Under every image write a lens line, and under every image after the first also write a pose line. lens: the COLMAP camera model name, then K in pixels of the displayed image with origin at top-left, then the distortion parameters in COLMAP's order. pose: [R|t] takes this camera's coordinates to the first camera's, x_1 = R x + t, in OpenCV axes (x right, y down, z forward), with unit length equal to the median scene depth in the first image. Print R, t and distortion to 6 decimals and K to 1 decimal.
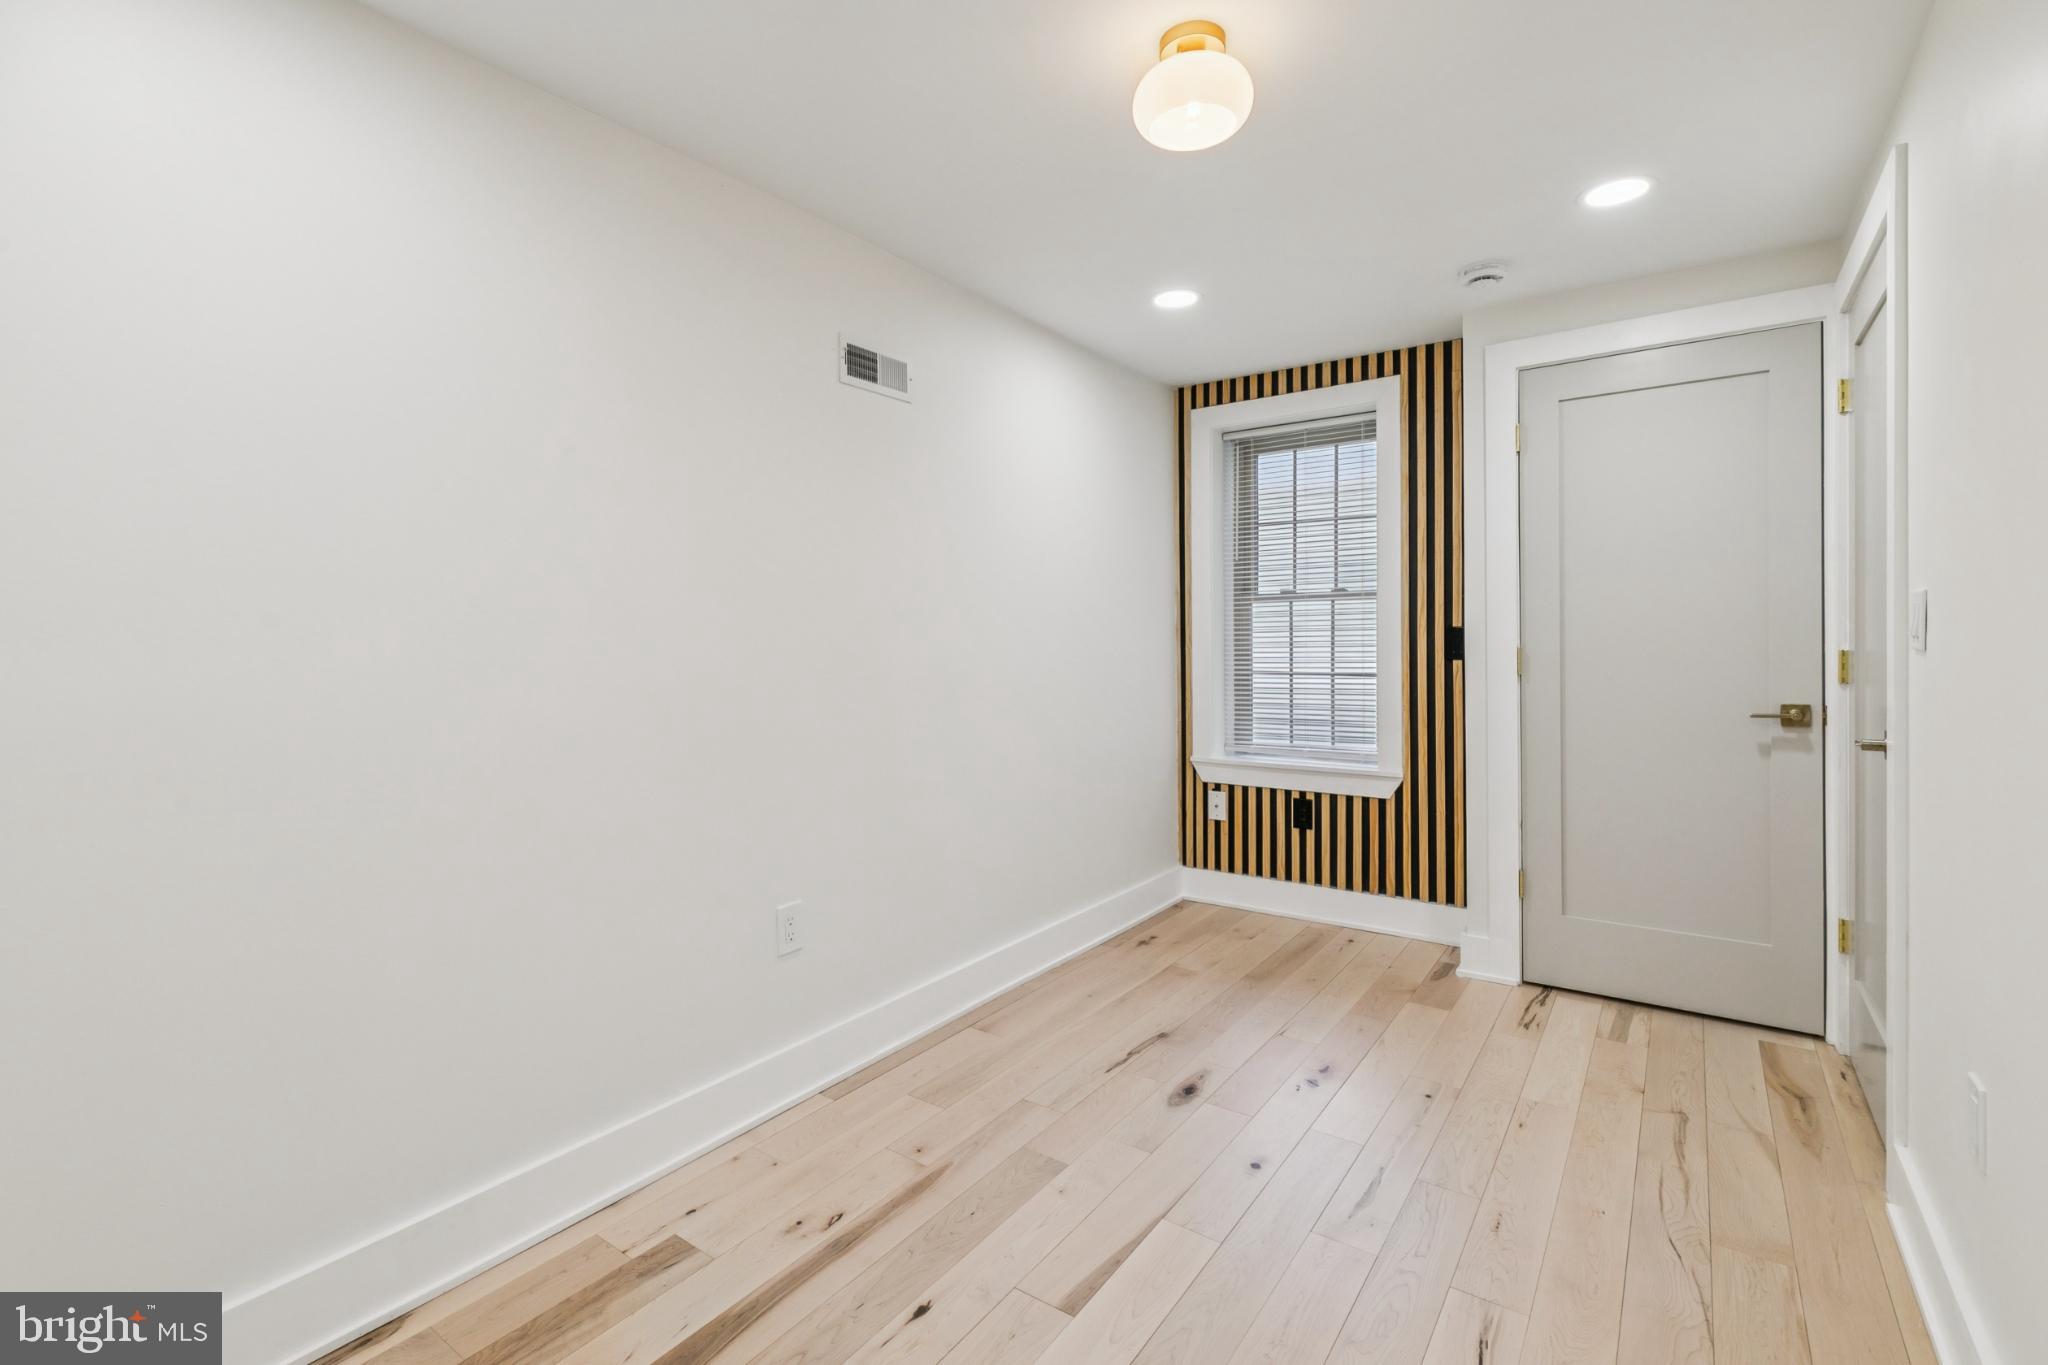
lens RADIAL K [[936.9, 0, 1027.4], [0, 936.9, 630.2], [0, 0, 1]] dist [0.000474, -0.000122]
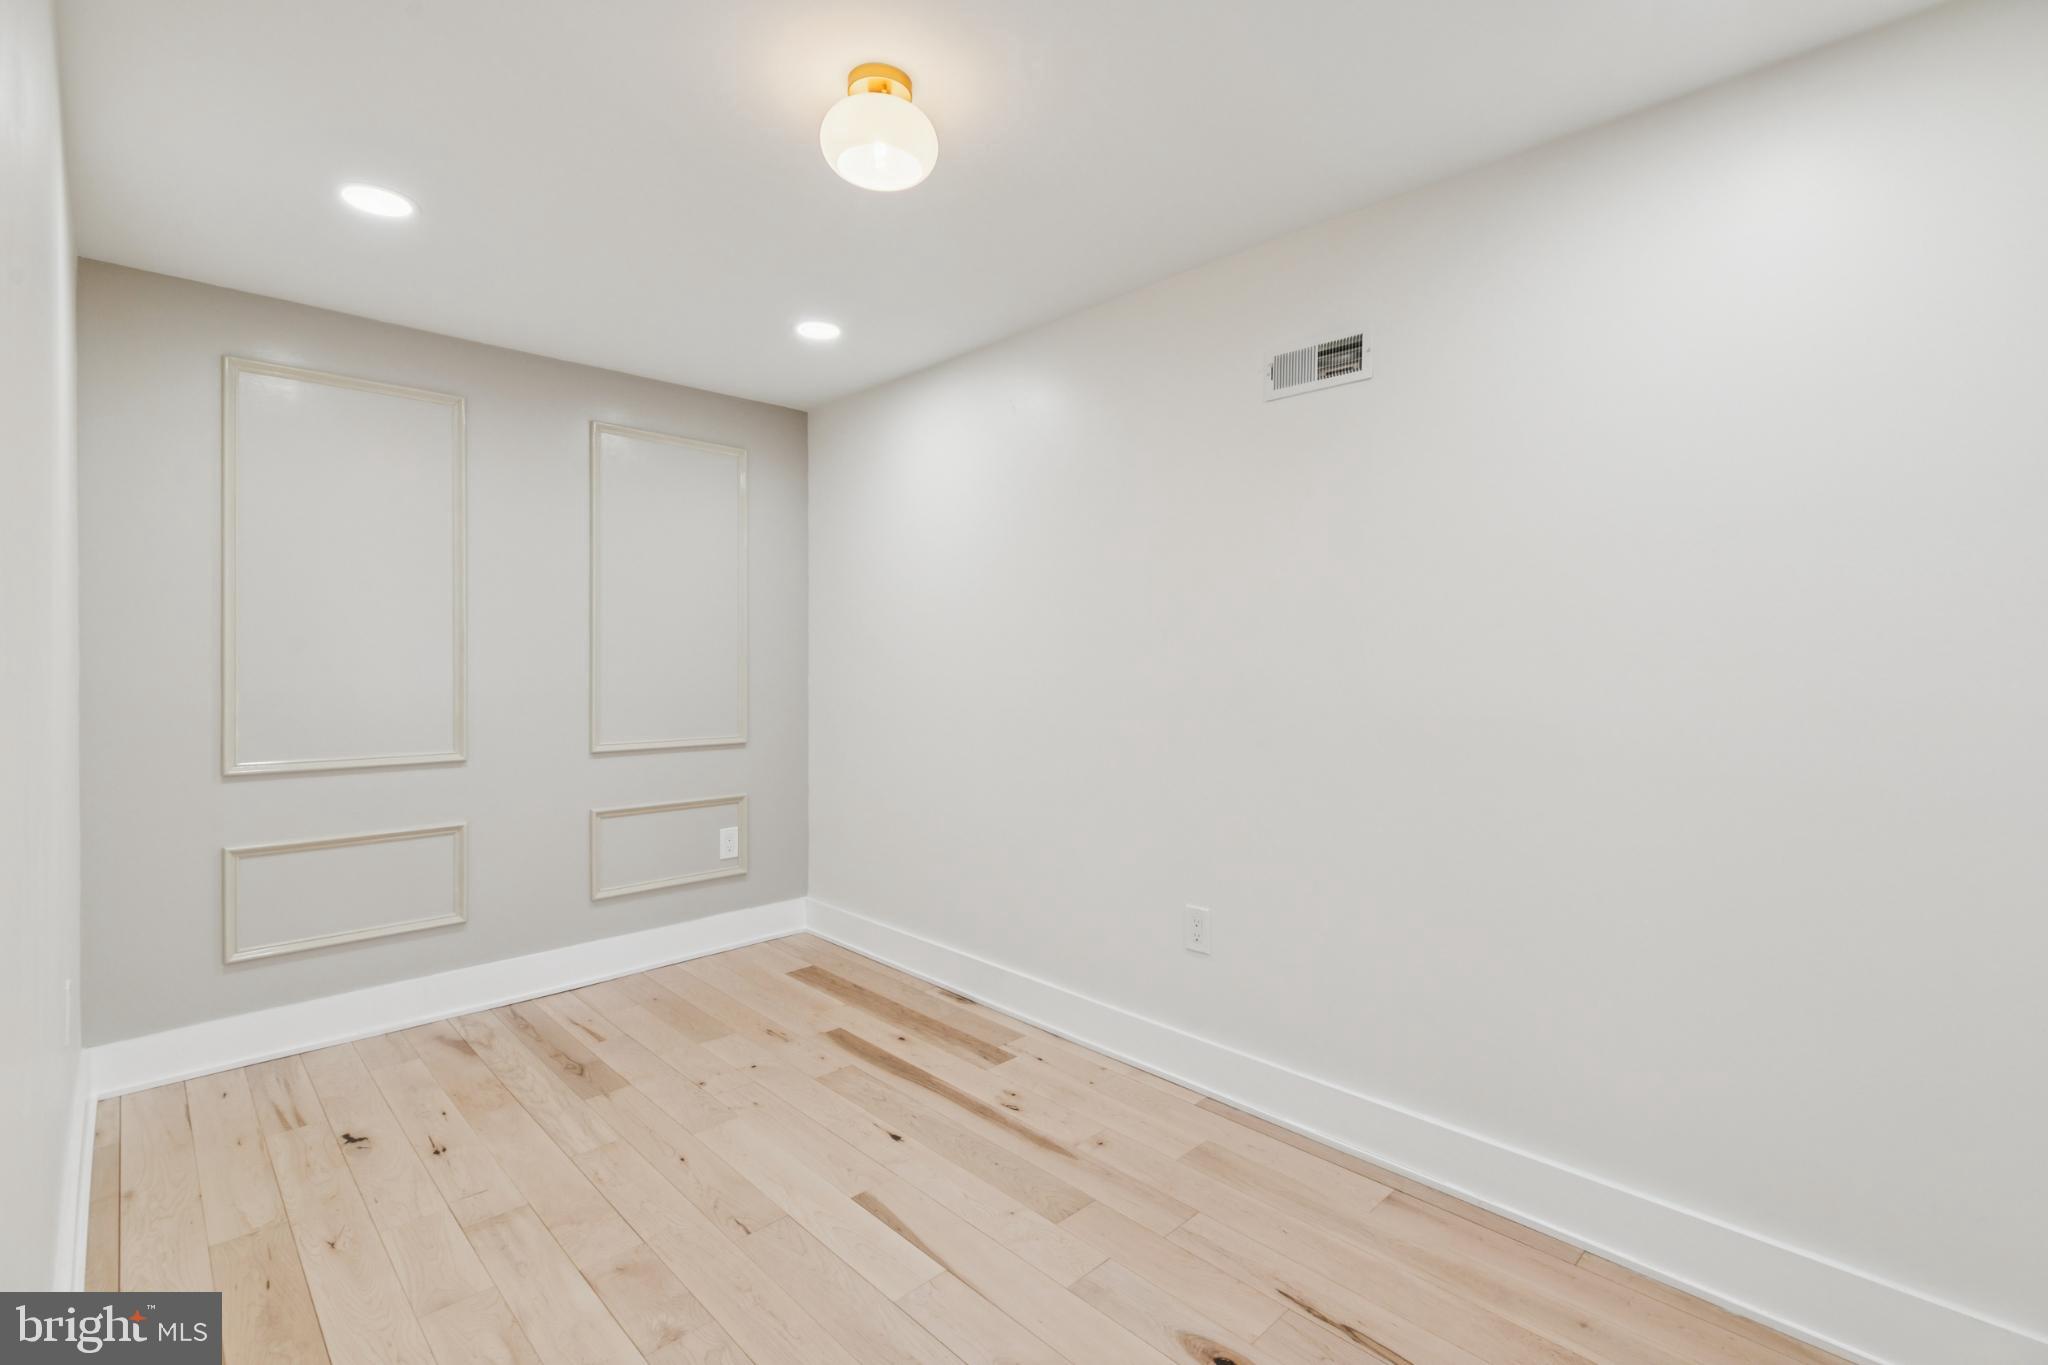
lens RADIAL K [[936.9, 0, 1024.5], [0, 936.9, 672.4], [0, 0, 1]] dist [0.000474, -0.000122]
pose [[-0.181808, 0.023287, -0.983058, 1.001126], [-0.002135, 0.999708, 0.024076, -0.009568], [0.983332, 0.006476, -0.181705, 1.176048]]
